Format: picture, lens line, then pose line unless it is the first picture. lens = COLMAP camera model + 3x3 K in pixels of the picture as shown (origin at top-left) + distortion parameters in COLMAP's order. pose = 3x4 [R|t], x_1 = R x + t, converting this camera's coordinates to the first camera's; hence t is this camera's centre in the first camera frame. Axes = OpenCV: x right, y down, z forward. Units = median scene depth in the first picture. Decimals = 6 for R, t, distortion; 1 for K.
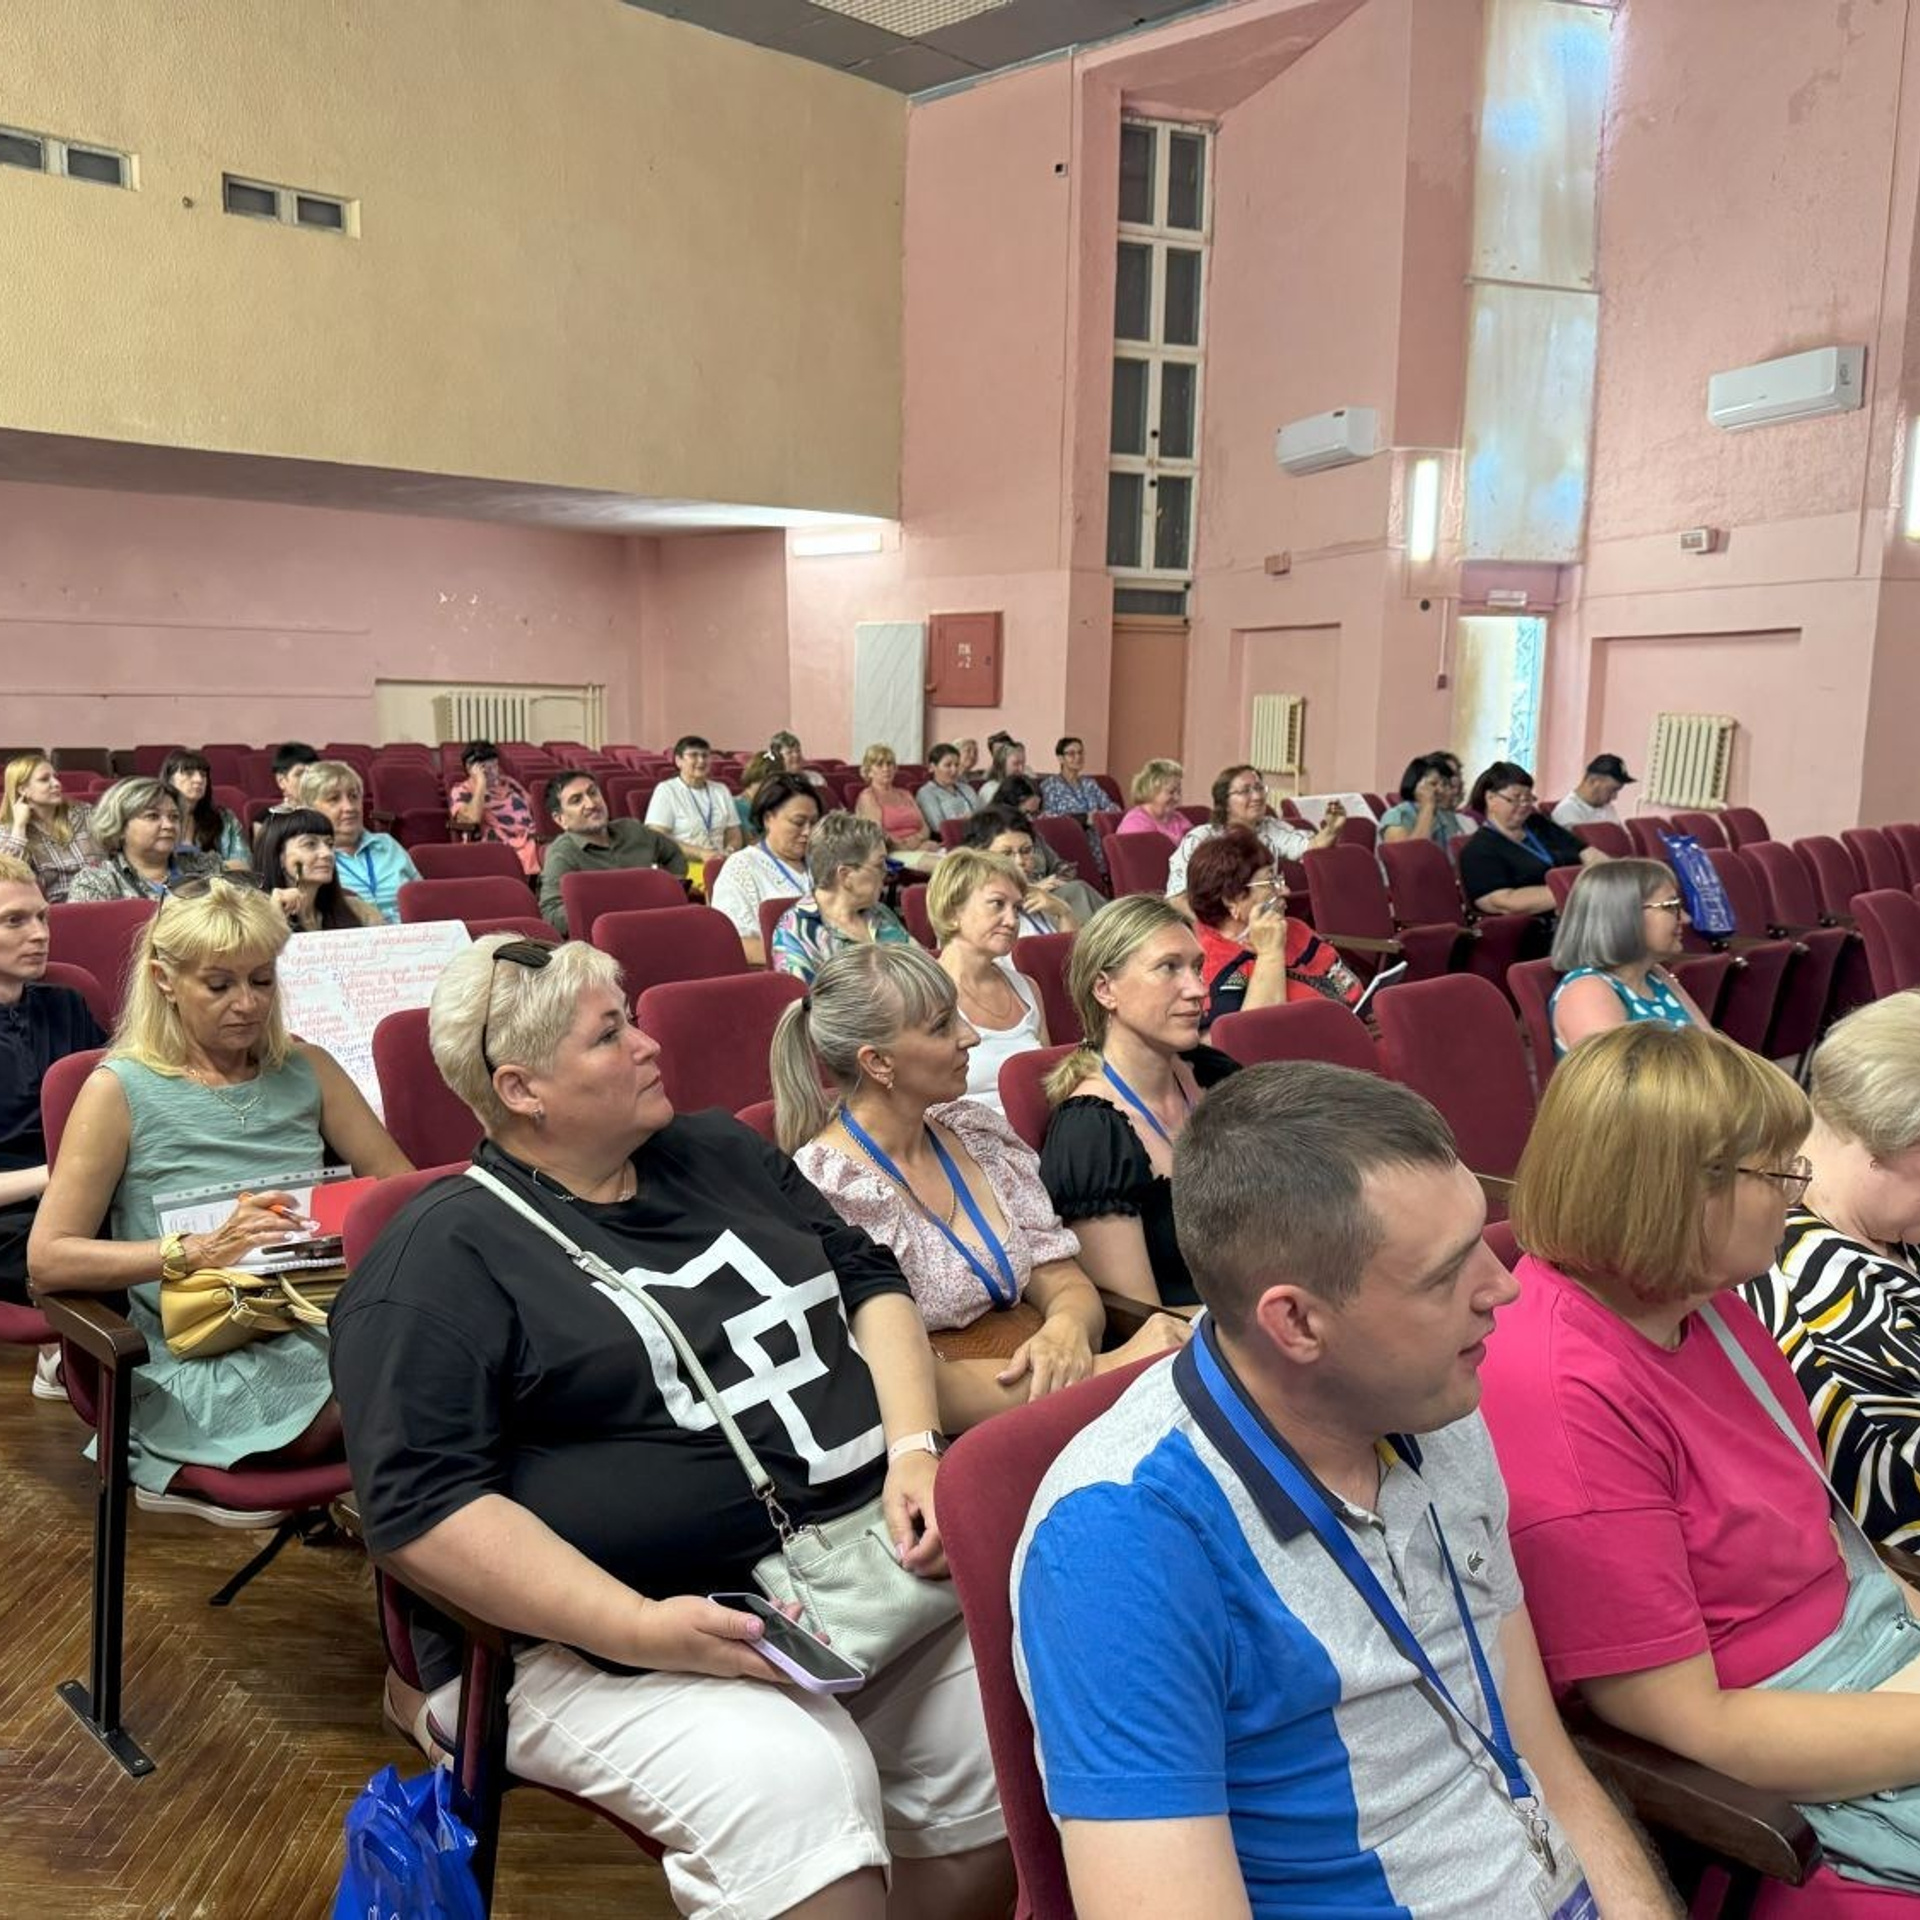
lens RADIAL K [[1749.2, 0, 888.0], [0, 1749.2, 965.2], [0, 0, 1]] dist [0.109277, -0.229977]
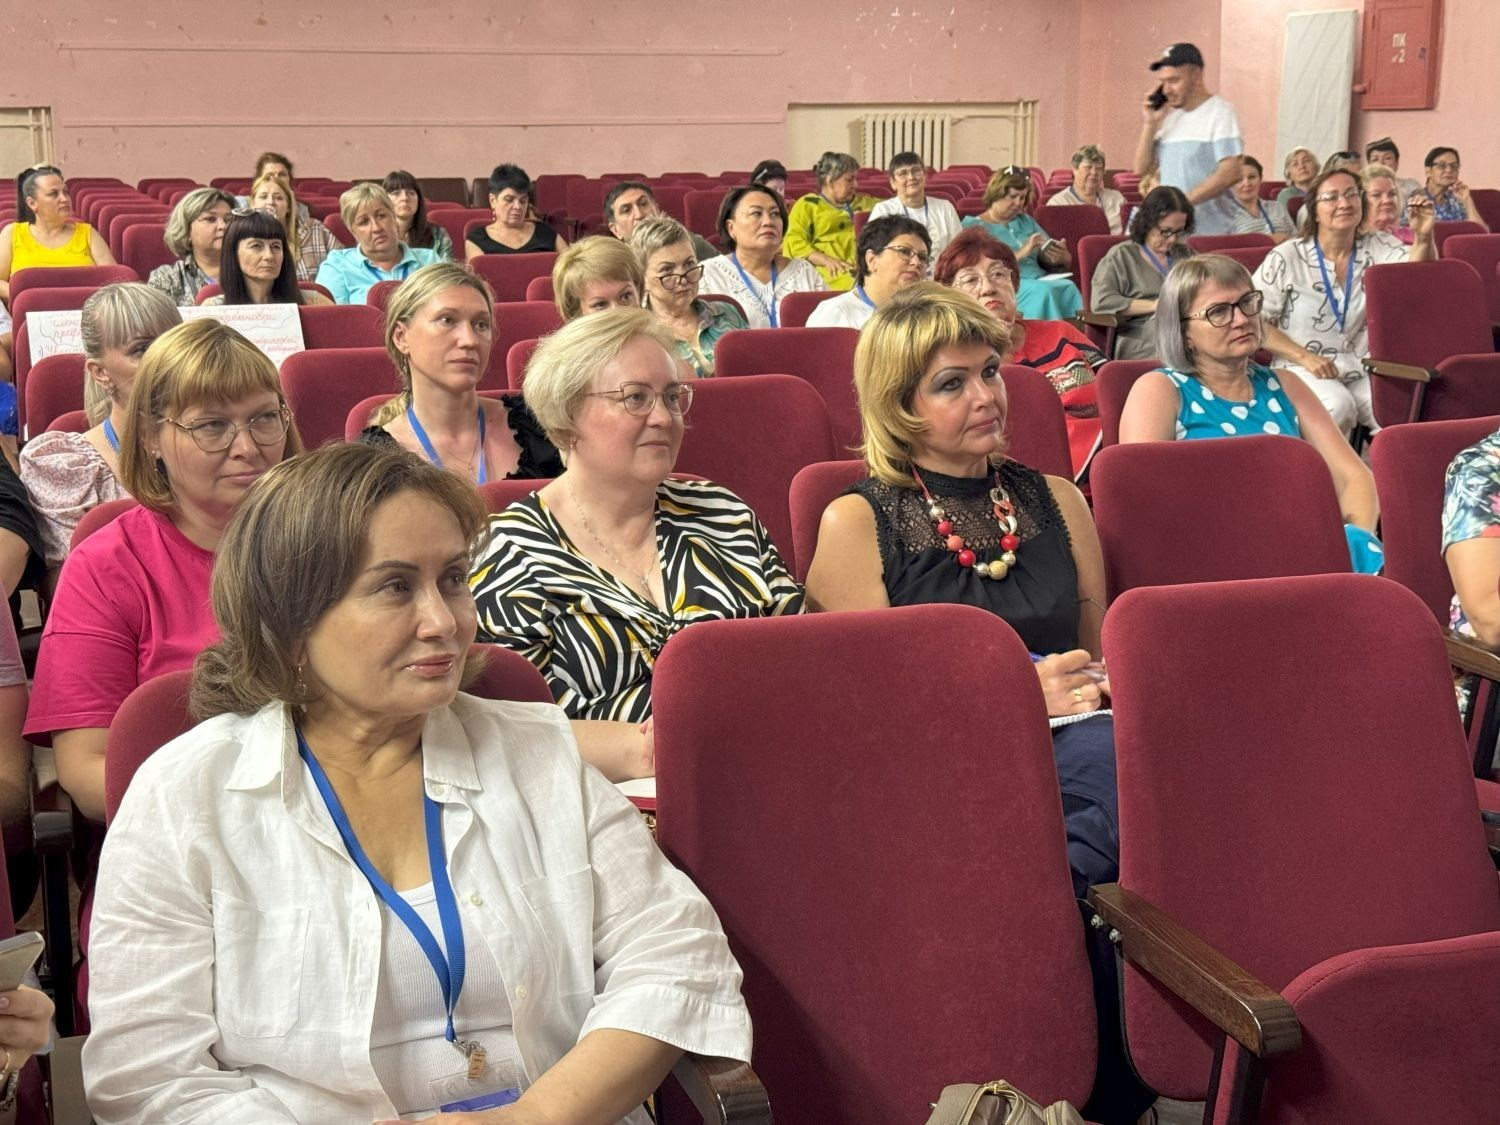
lens RADIAL K [[2083.6, 0, 752.3], [0, 2083.6, 569.8], [0, 0, 1]] dist [0.218463, -0.525304]
pose [[0.892874, 0.073046, -0.444343, 0.273465], [-0.047734, 0.996549, 0.067904, 0.017525], [0.447769, -0.039420, 0.893280, -0.048986]]
